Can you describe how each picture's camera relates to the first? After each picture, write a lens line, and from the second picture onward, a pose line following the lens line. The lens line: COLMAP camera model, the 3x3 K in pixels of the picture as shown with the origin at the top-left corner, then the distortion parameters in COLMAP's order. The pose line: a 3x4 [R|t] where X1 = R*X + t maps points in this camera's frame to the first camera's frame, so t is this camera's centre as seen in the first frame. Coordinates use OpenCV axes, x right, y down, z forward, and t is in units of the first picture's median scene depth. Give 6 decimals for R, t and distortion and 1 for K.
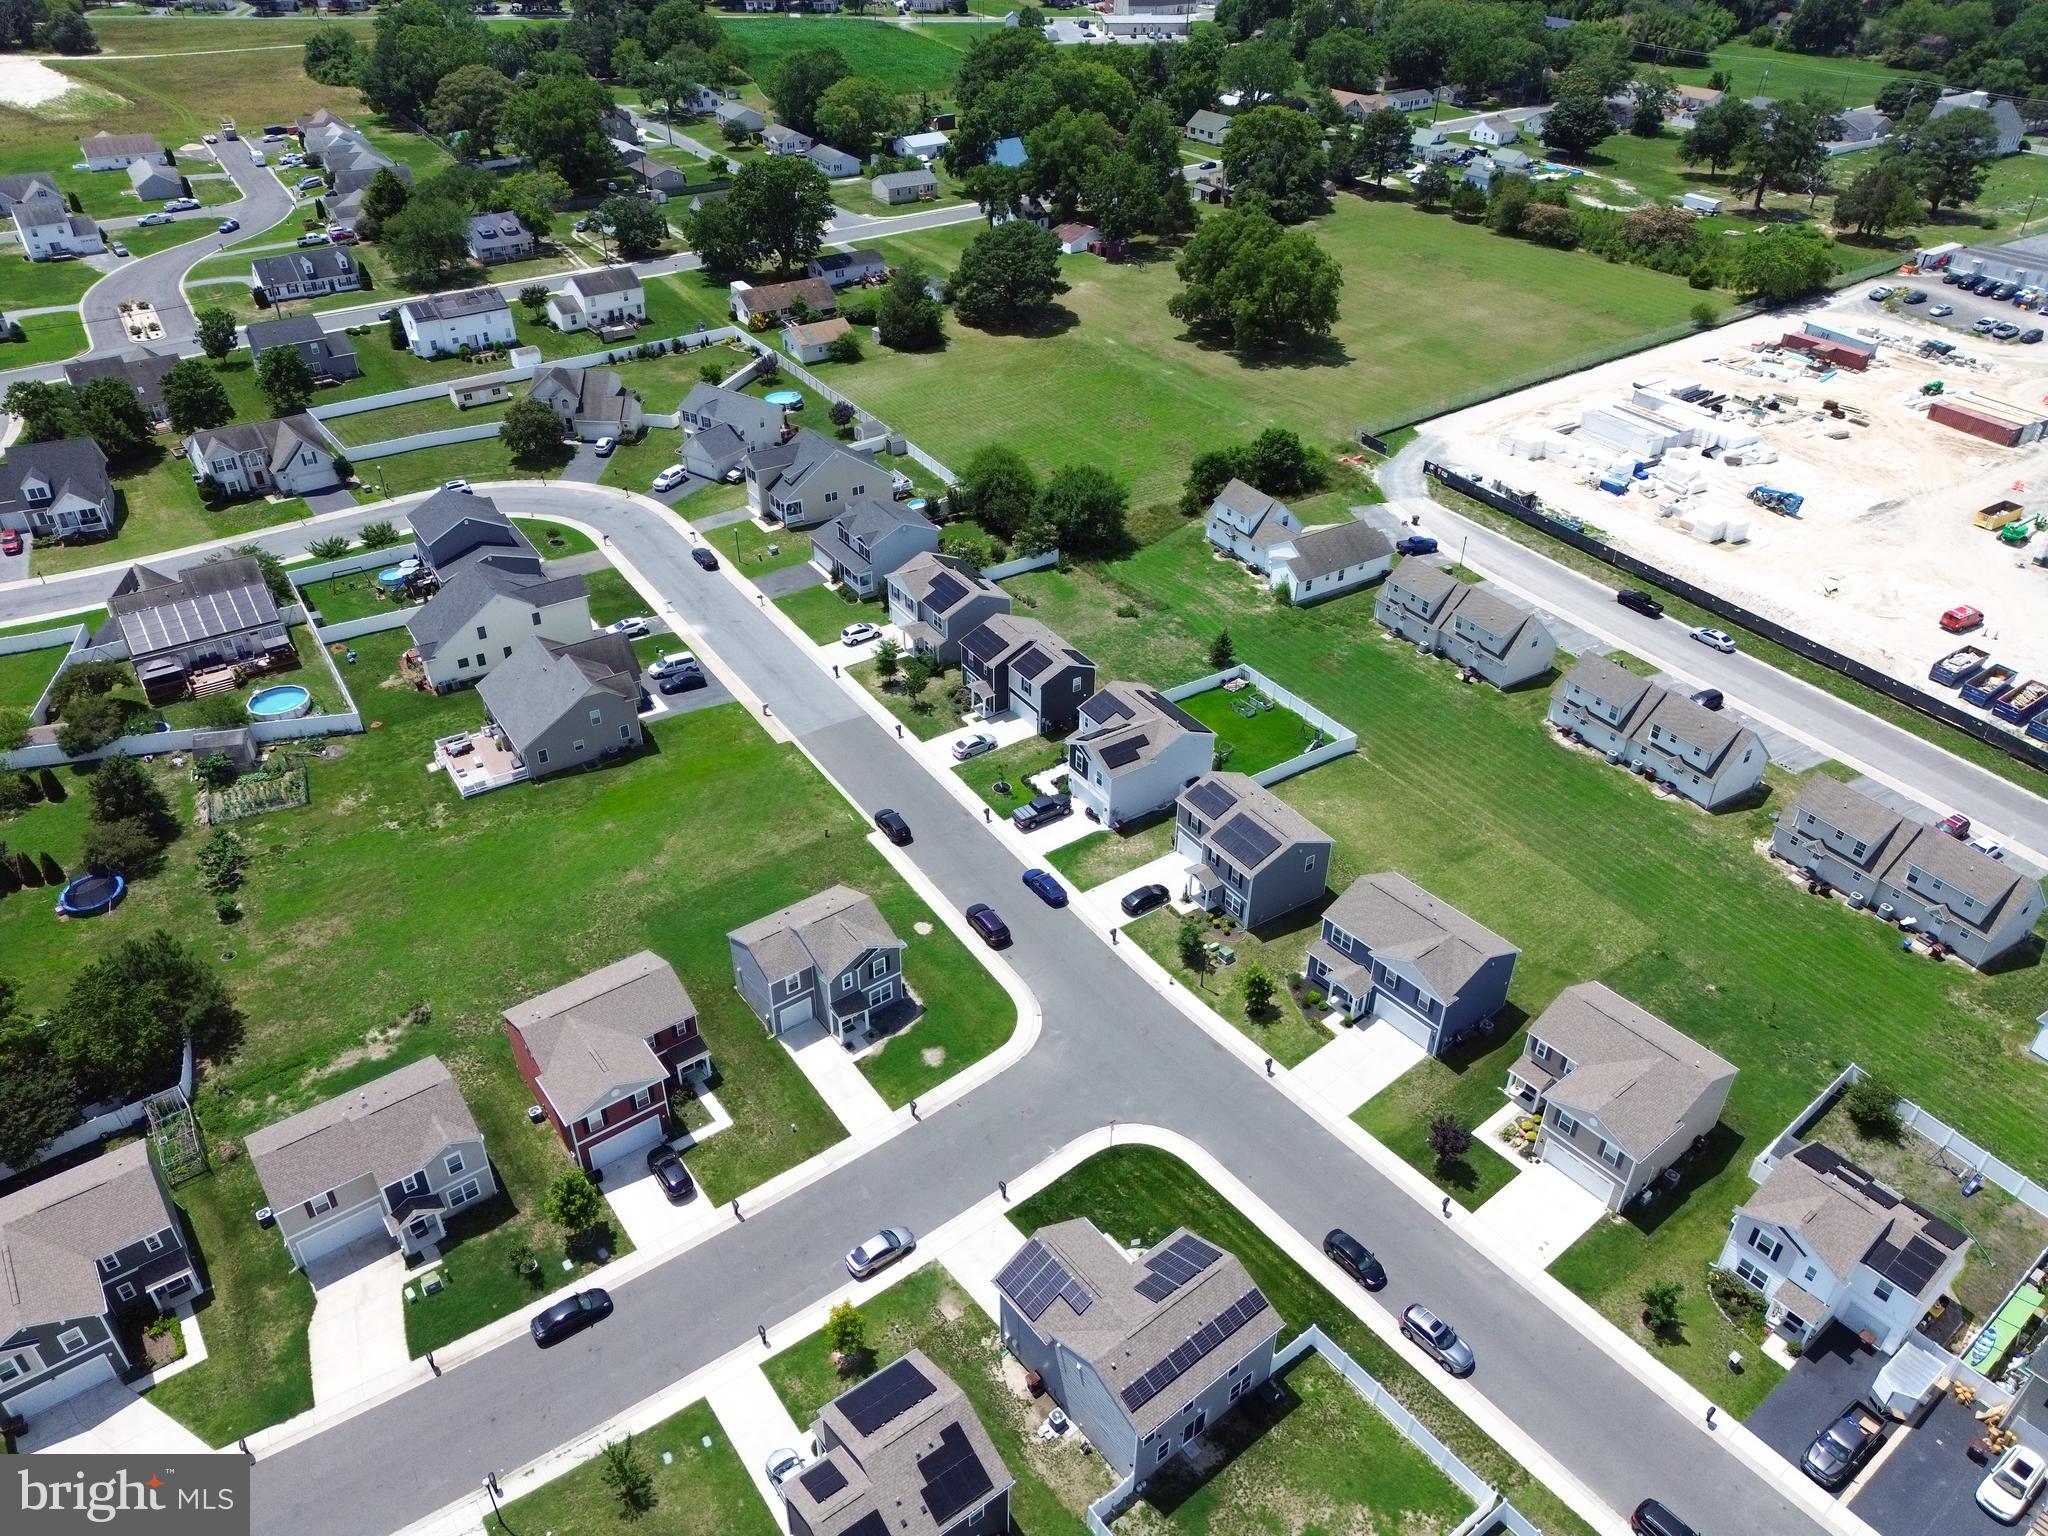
lens RADIAL K [[1434.9, 0, 1024.0], [0, 1434.9, 768.0], [0, 0, 1]] dist [0.077111, -0.078281]
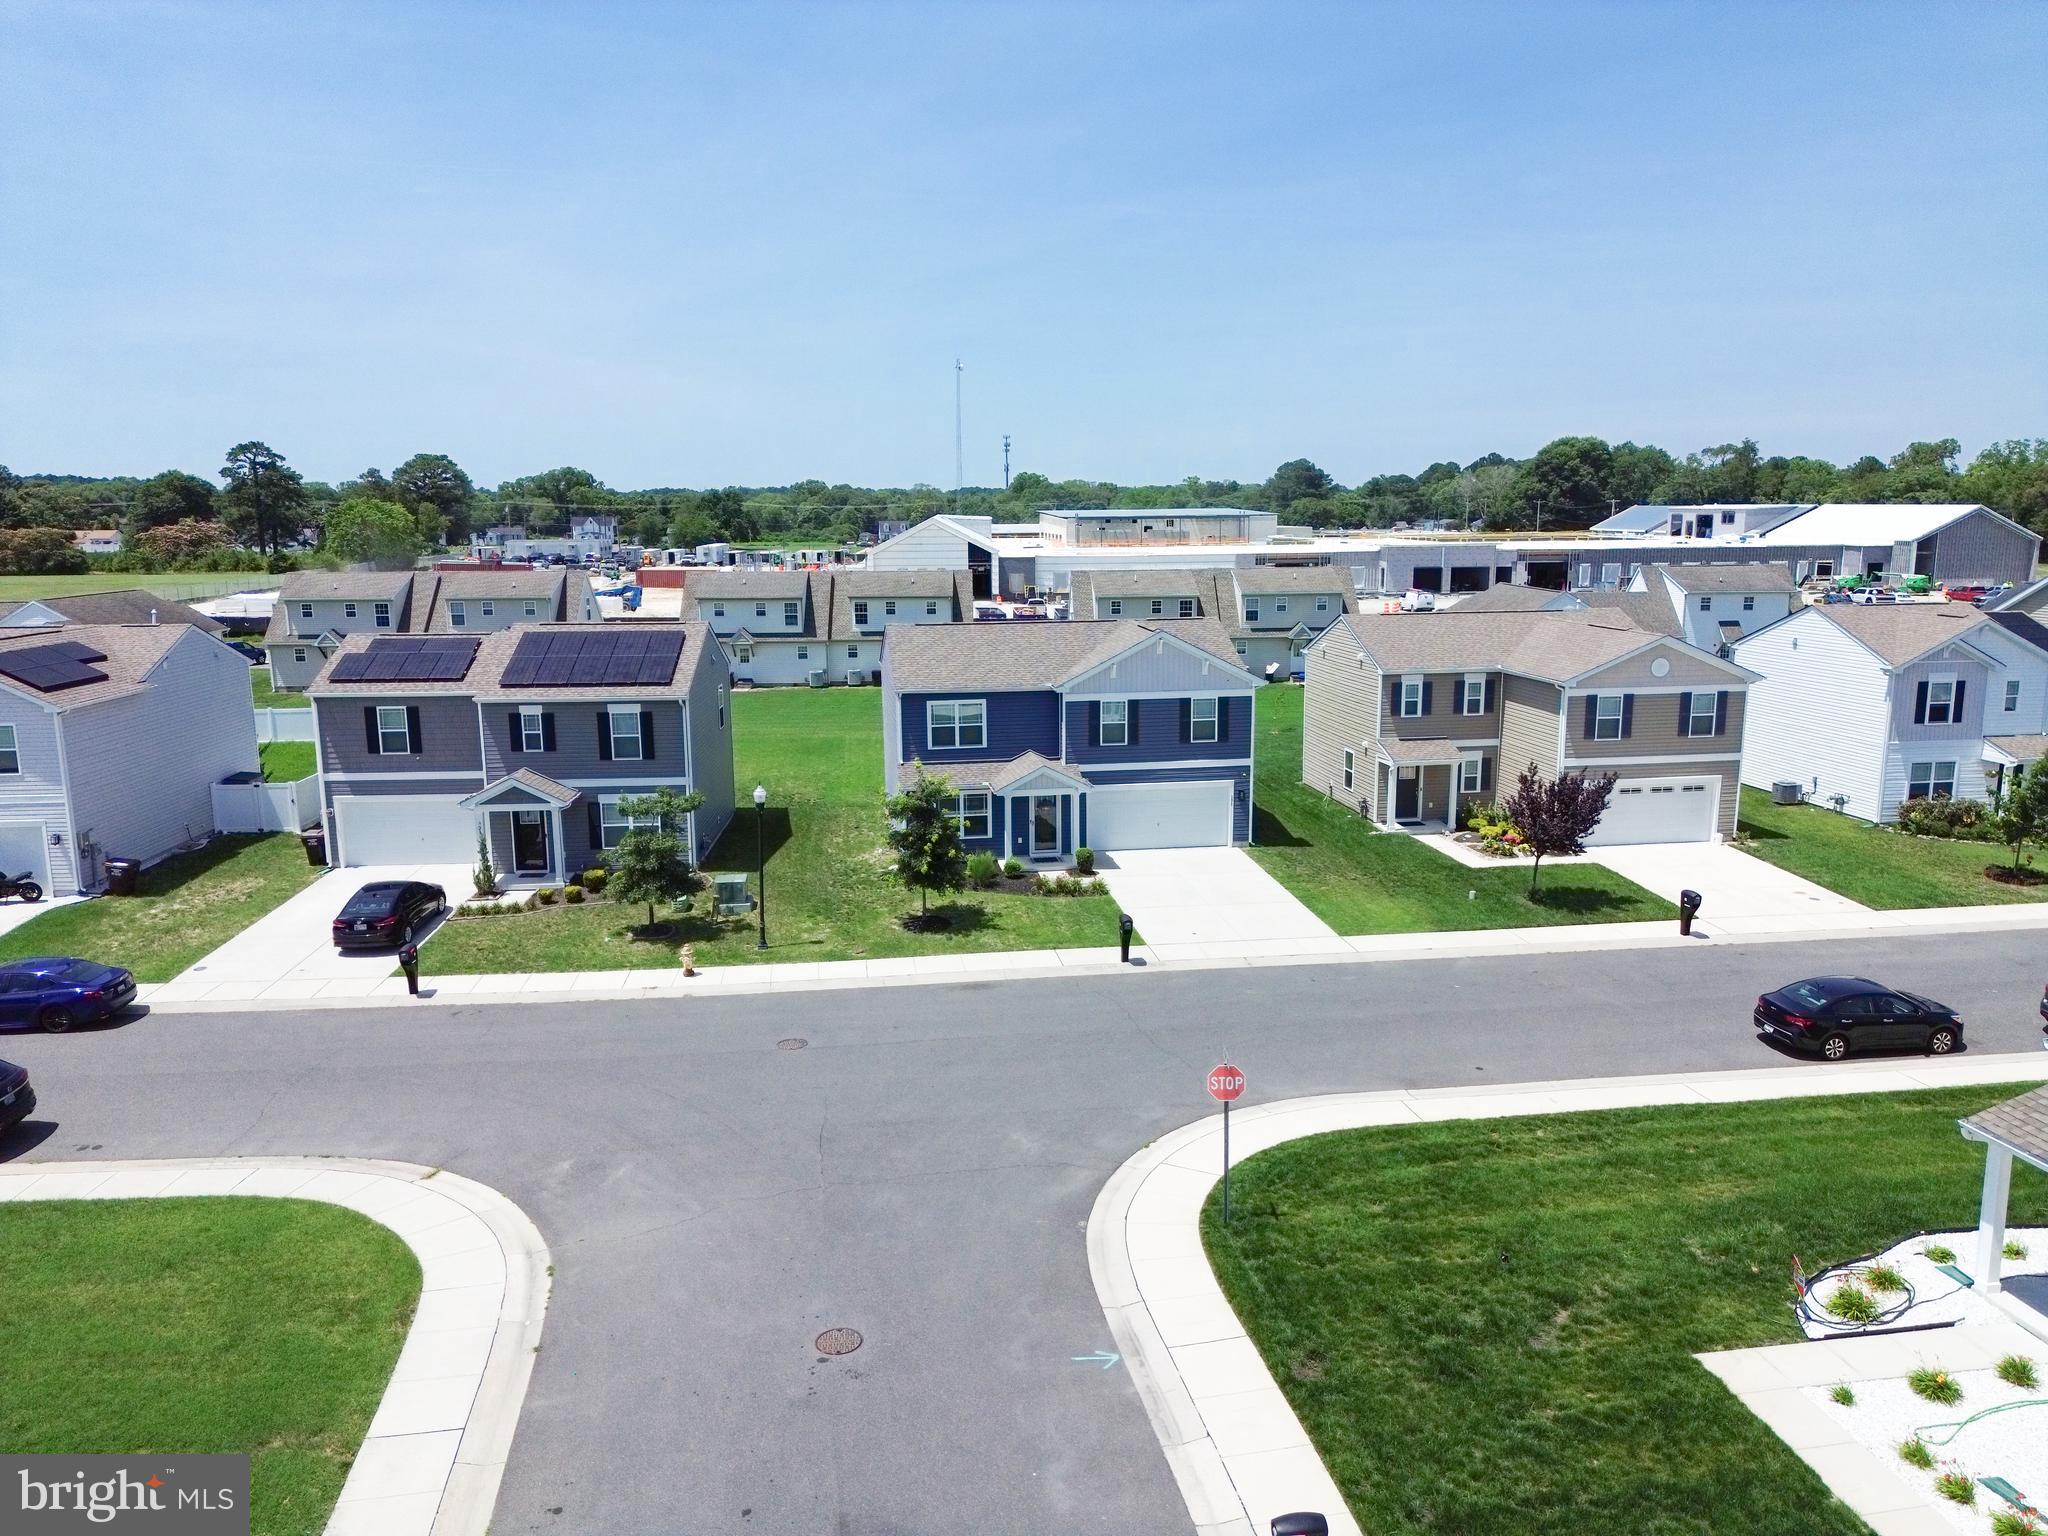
lens RADIAL K [[1434.9, 0, 1024.0], [0, 1434.9, 768.0], [0, 0, 1]] dist [0.077111, -0.078281]
pose [[0.498227, -0.164664, 0.851267, -0.104063], [0.498918, 0.857418, -0.126151, 0.153619], [-0.709120, 0.487565, 0.509343, 0.620651]]
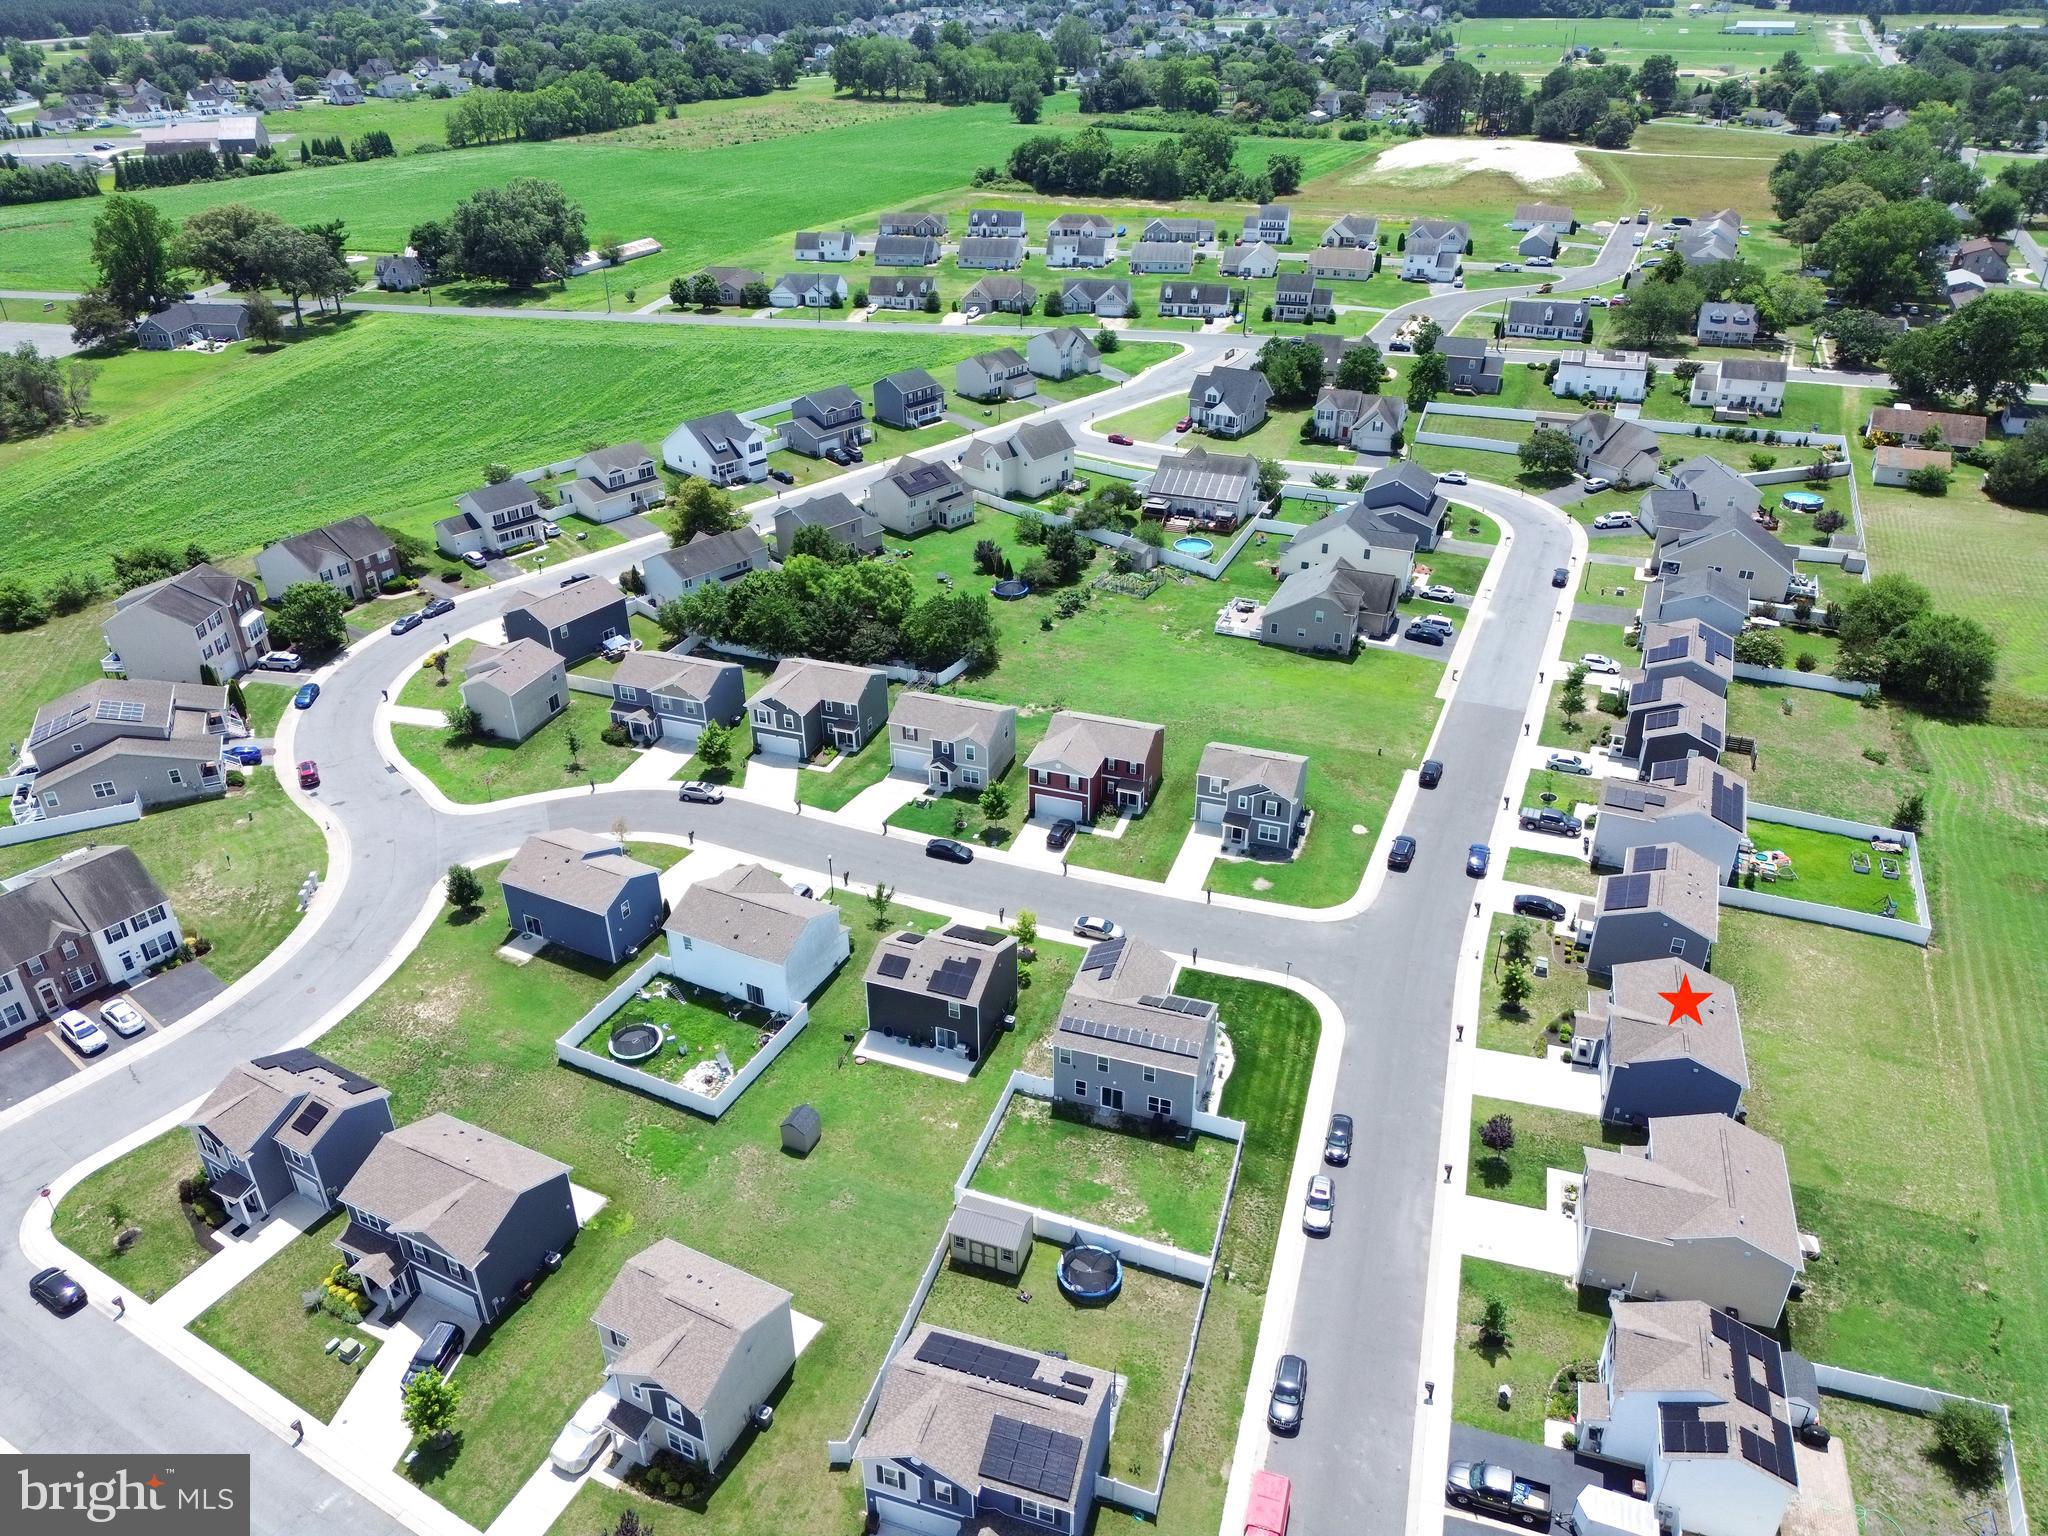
lens RADIAL K [[1434.9, 0, 1024.0], [0, 1434.9, 768.0], [0, 0, 1]] dist [0.077111, -0.078281]
pose [[0.553312, 0.411658, -0.724143, 0.533388], [-0.462675, 0.874792, 0.143772, 0.020017], [0.692659, 0.255492, 0.674497, -0.019163]]
